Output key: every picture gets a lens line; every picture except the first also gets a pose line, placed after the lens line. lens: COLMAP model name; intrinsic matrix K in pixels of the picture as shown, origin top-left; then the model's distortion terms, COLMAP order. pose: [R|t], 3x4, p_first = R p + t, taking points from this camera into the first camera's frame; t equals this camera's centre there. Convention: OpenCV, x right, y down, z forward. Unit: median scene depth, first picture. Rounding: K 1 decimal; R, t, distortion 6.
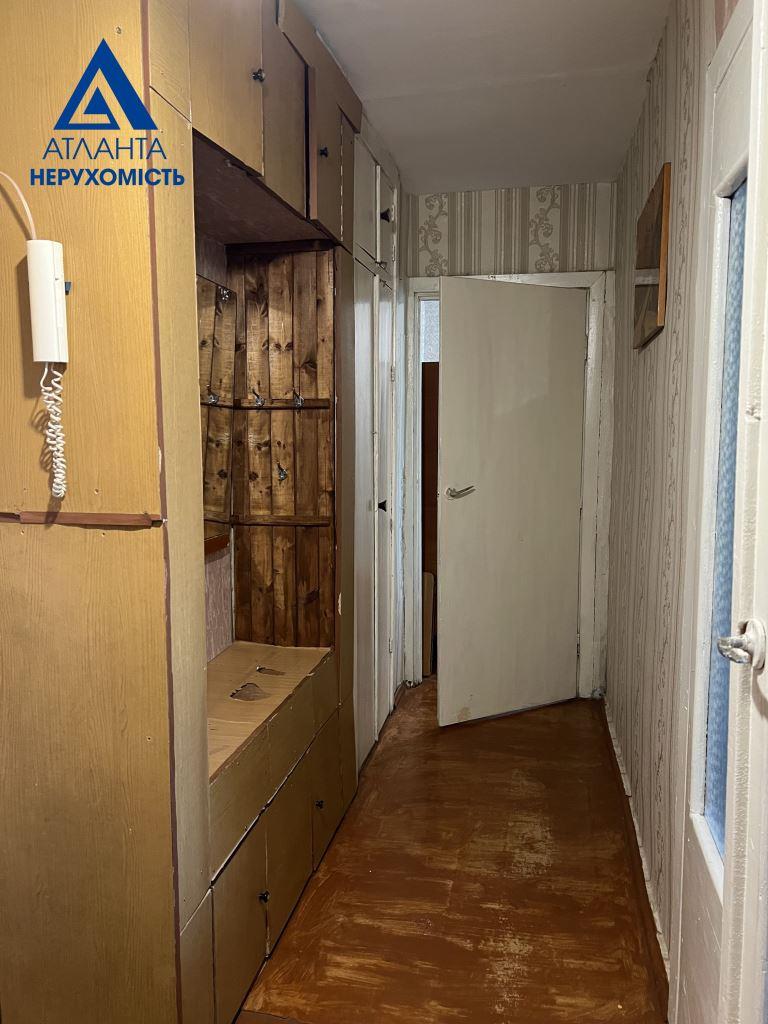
lens RADIAL K [[785.7, 0, 383.5], [0, 785.7, 515.9], [0, 0, 1]] dist [0.043927, -0.025641]
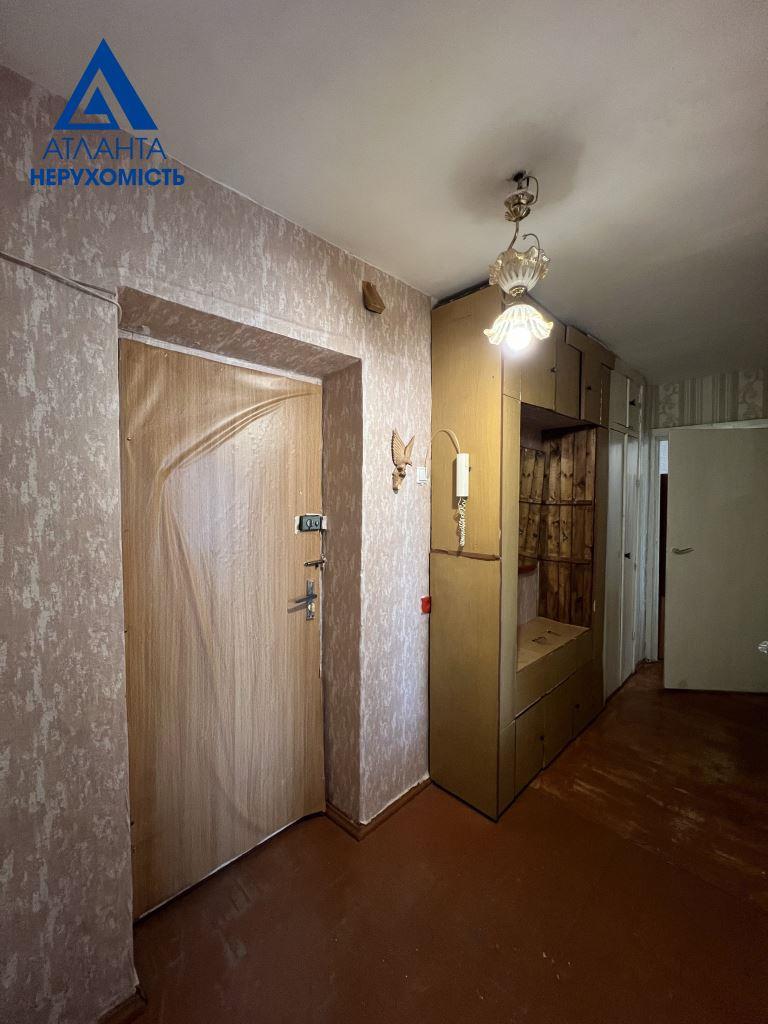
lens RADIAL K [[415.8, 0, 384.4], [0, 415.8, 514.7], [0, 0, 1]] dist [-0.001849, 0.000672]
pose [[0.838008, 0.025344, -0.545069, 0.064871], [-0.069567, 0.995732, -0.060656, -0.012703], [0.541205, 0.088749, 0.836194, -0.158723]]
